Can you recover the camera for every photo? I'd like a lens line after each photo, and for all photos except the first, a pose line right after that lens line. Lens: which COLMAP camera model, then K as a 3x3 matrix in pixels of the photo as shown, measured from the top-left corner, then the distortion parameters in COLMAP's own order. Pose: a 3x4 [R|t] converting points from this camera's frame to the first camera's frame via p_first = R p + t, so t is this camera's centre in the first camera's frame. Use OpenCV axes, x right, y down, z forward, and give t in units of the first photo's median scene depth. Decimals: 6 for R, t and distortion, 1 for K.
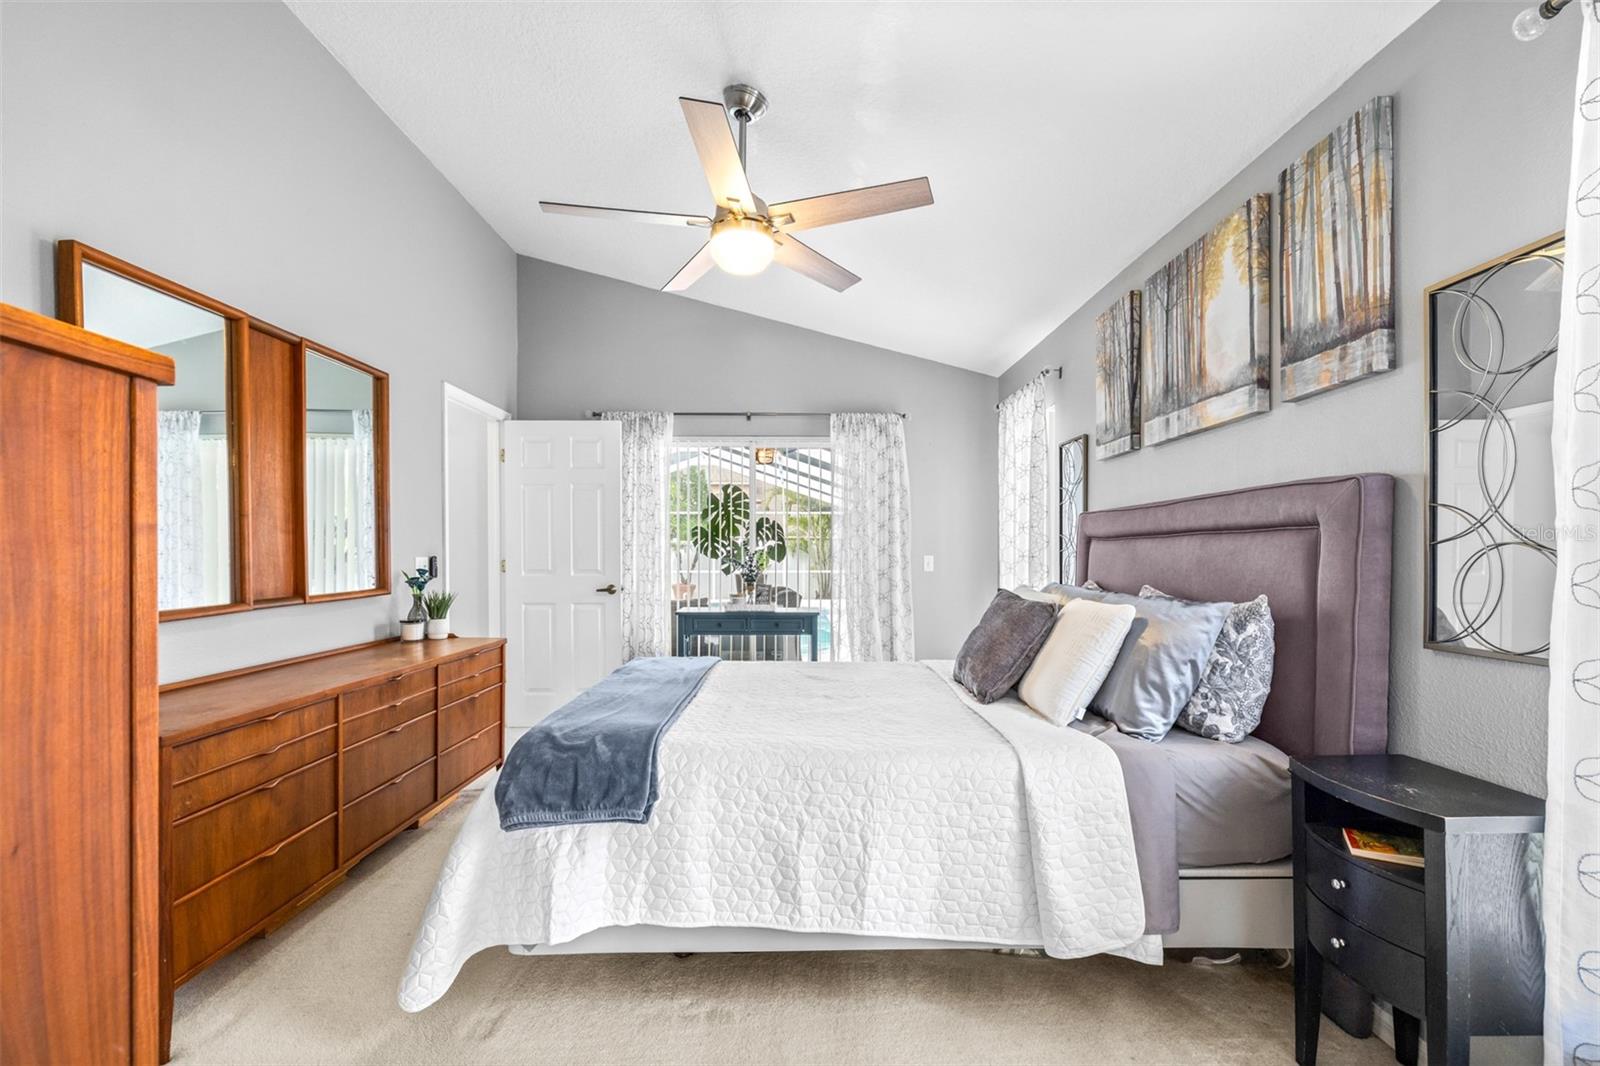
lens RADIAL K [[702.9, 0, 800.3], [0, 702.9, 546.1], [0, 0, 1]] dist [0.000053, 0.000008]
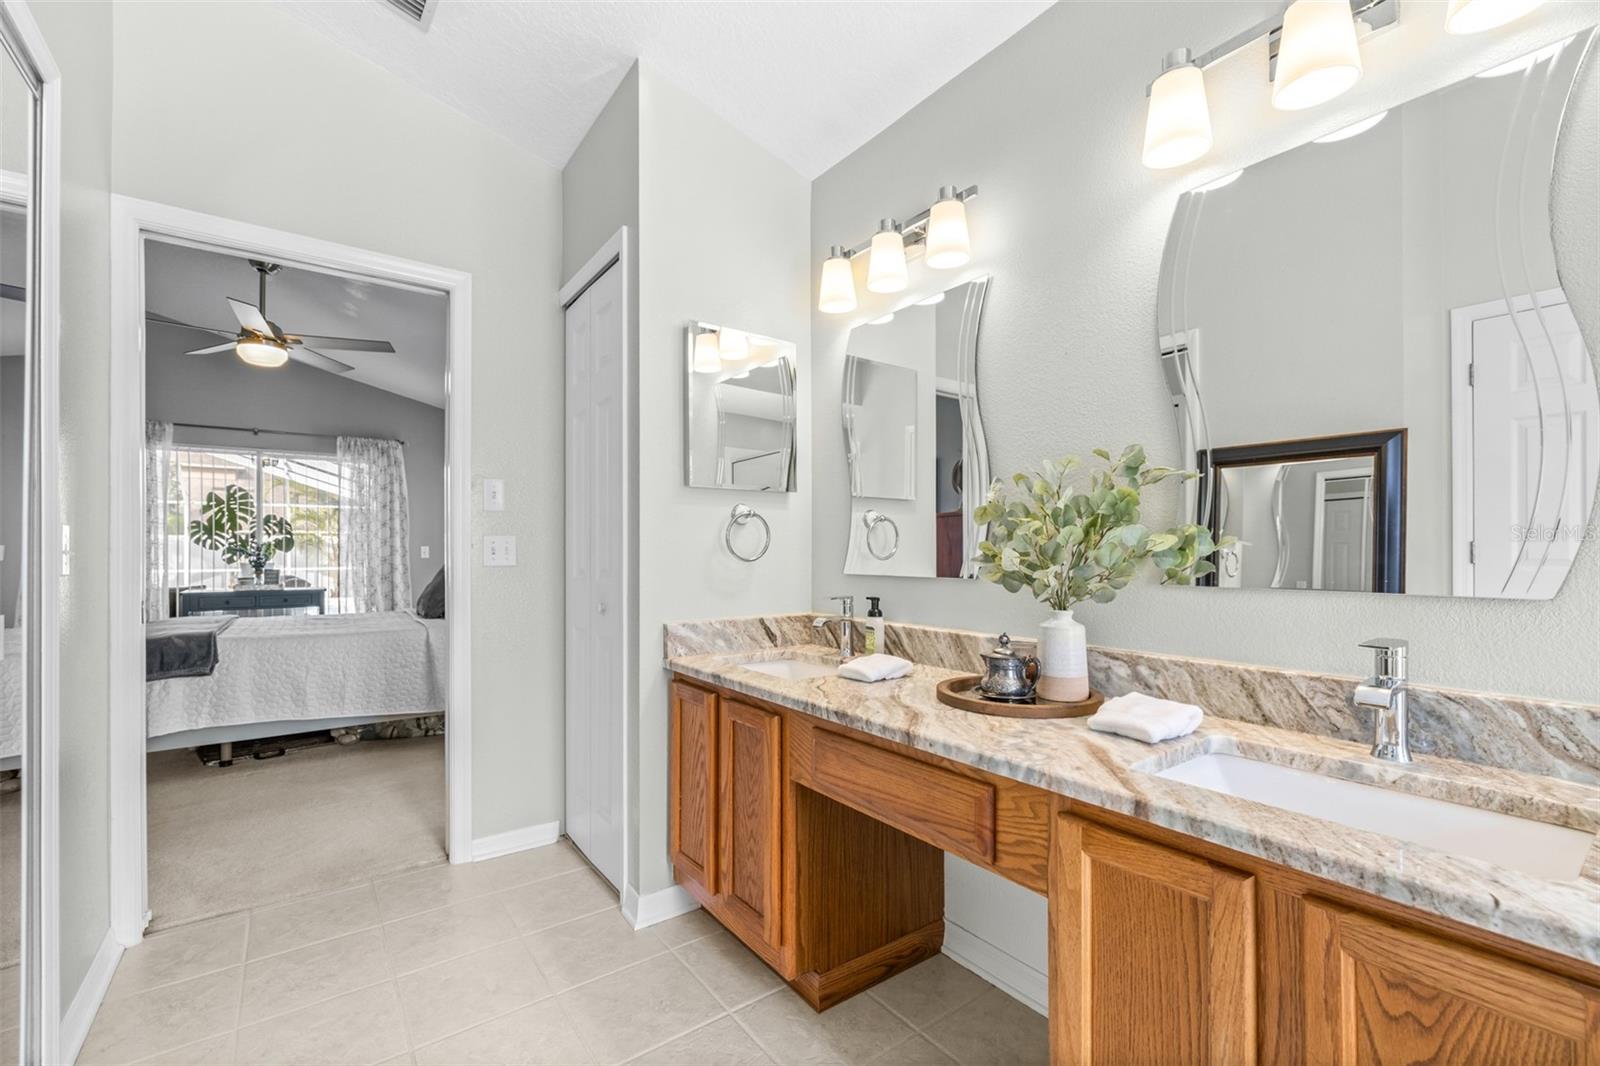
lens RADIAL K [[683.5, 0, 807.7], [0, 683.5, 549.8], [0, 0, 1]] dist [0.000499, -0.000851]
pose [[0.809310, -0.004350, 0.587366, 0.012654], [-0.001238, 0.999958, 0.009112, 0.021673], [-0.587381, -0.008101, 0.809270, -1.509131]]
